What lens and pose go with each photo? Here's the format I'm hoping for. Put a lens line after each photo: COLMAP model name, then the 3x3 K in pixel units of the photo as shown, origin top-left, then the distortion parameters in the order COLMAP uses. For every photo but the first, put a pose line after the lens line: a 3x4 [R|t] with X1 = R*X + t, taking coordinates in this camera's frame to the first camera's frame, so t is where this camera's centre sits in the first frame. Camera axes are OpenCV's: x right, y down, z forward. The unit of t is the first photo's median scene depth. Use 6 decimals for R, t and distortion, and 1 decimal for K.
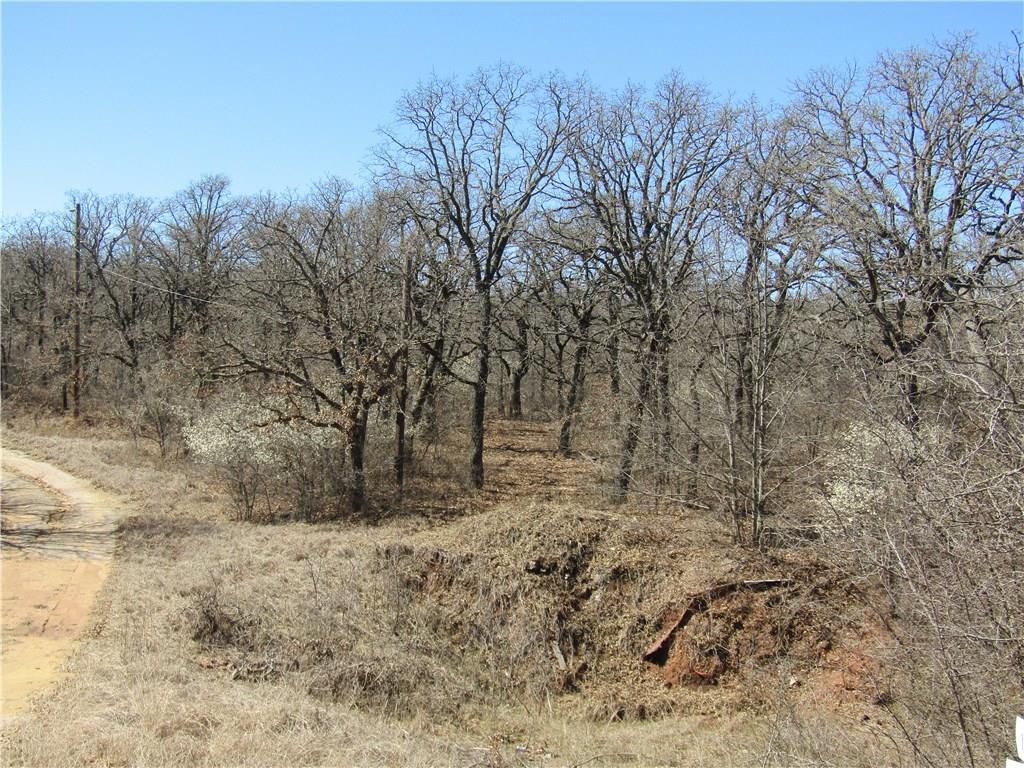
lens RADIAL K [[1457.9, 0, 511.3], [0, 1457.9, 382.6], [0, 0, 1]] dist [-0.016611, 0.000000]
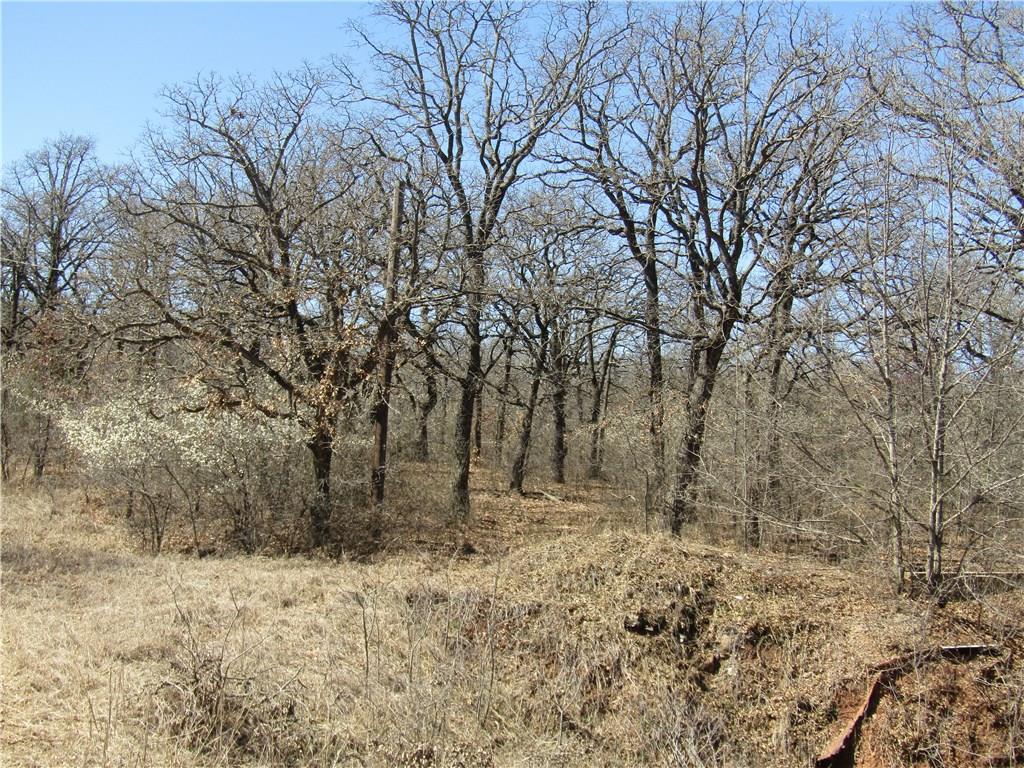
lens RADIAL K [[1457.9, 0, 513.0], [0, 1457.9, 386.4], [0, 0, 1]] dist [-0.016611, 0.000000]
pose [[0.990635, 0.029683, 0.133268, -0.128280], [-0.022796, 0.998339, -0.052911, 0.055902], [-0.134617, 0.049378, 0.989667, 0.352637]]
